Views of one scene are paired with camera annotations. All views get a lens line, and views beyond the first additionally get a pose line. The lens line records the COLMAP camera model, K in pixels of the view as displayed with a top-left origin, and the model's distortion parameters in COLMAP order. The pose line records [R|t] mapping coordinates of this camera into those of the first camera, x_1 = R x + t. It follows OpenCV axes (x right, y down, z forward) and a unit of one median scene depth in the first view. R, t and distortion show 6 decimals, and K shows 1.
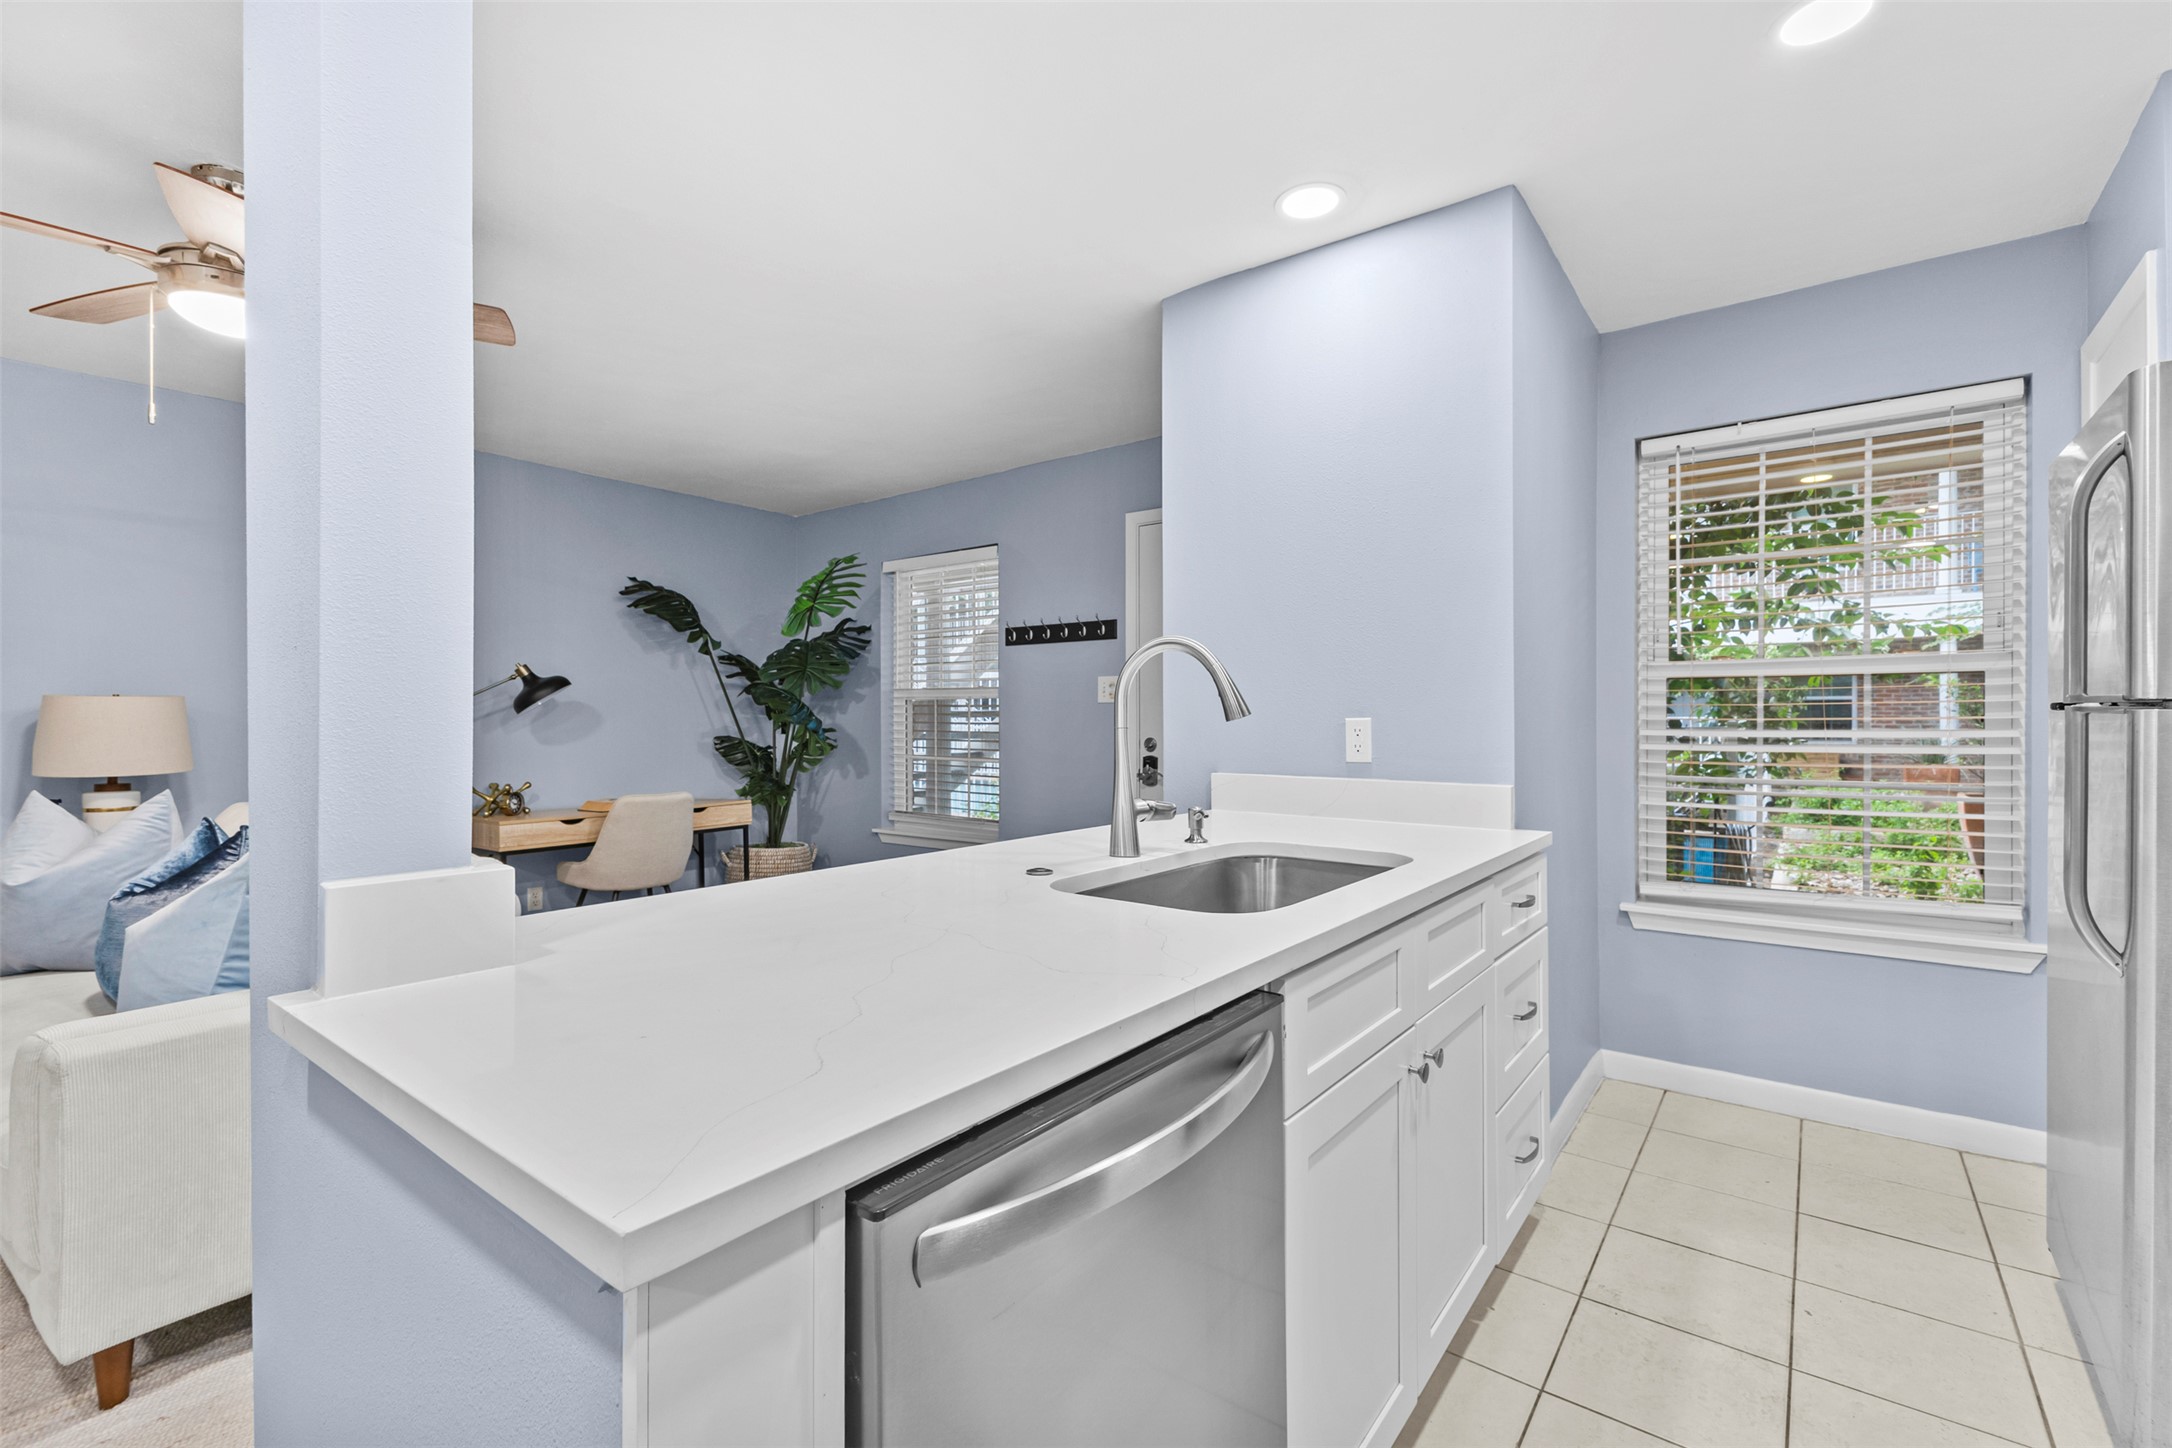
lens RADIAL K [[944.5, 0, 1087.7], [0, 944.5, 727.2], [0, 0, 1]] dist [0.002182, -0.000563]
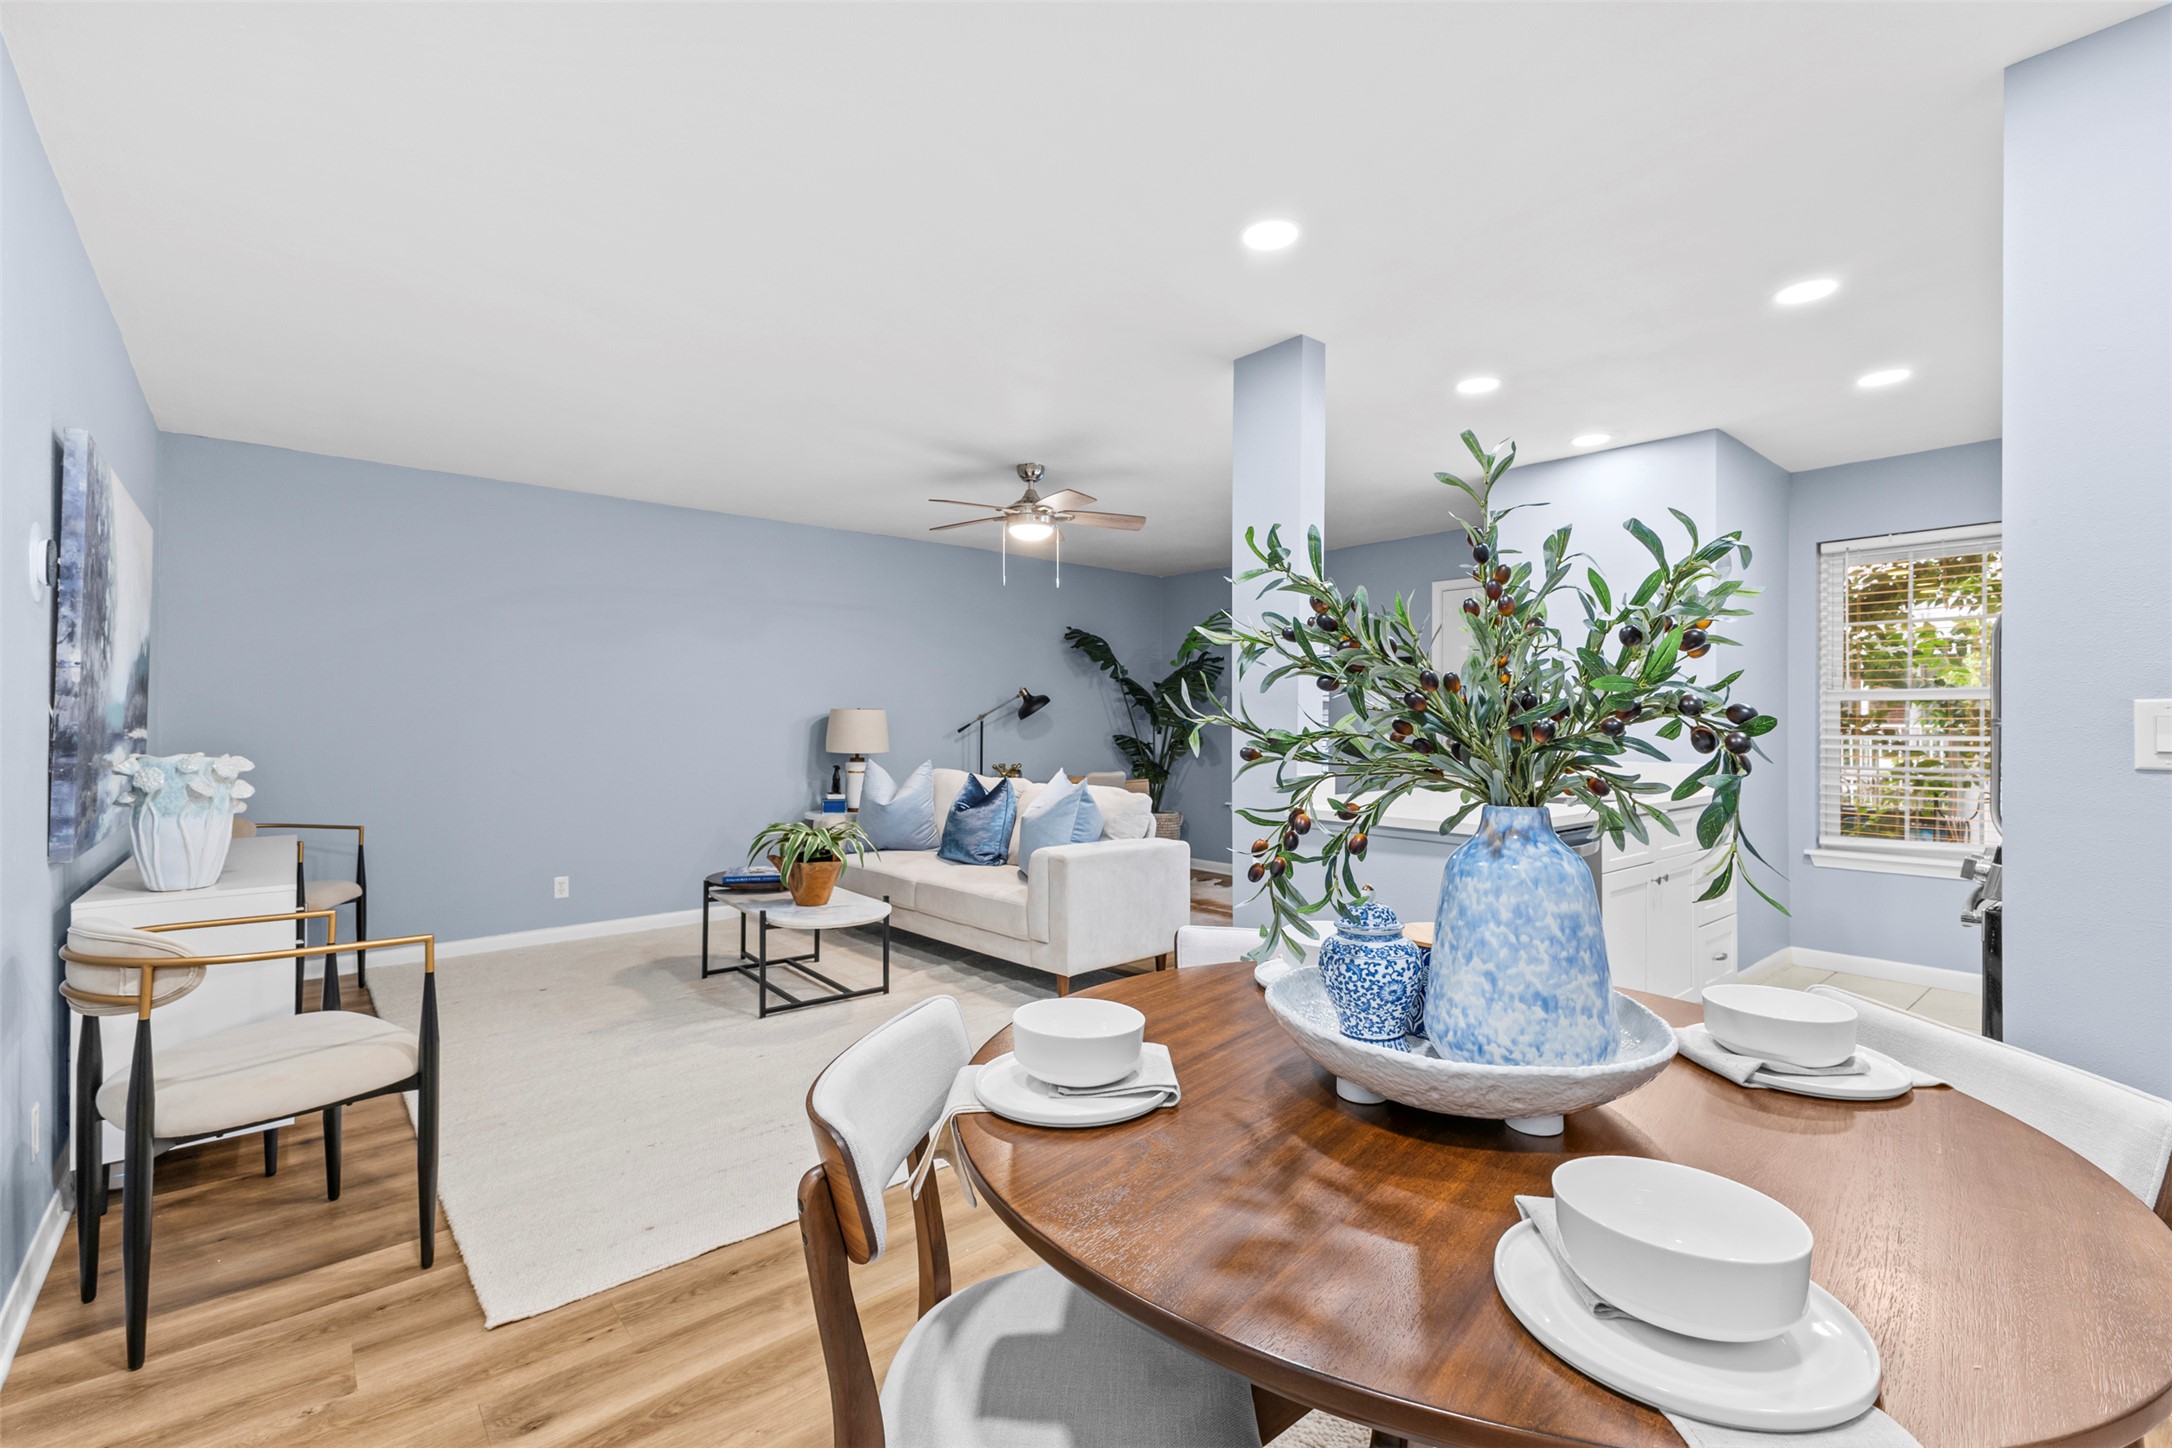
lens RADIAL K [[944.5, 0, 1087.8], [0, 944.5, 721.3], [0, 0, 1]] dist [0.002182, -0.000563]
pose [[0.978011, 0.004581, -0.208503, -0.146932], [-0.006454, 0.999945, -0.008308, 0.000542], [0.208454, 0.009471, 0.977986, -0.432978]]
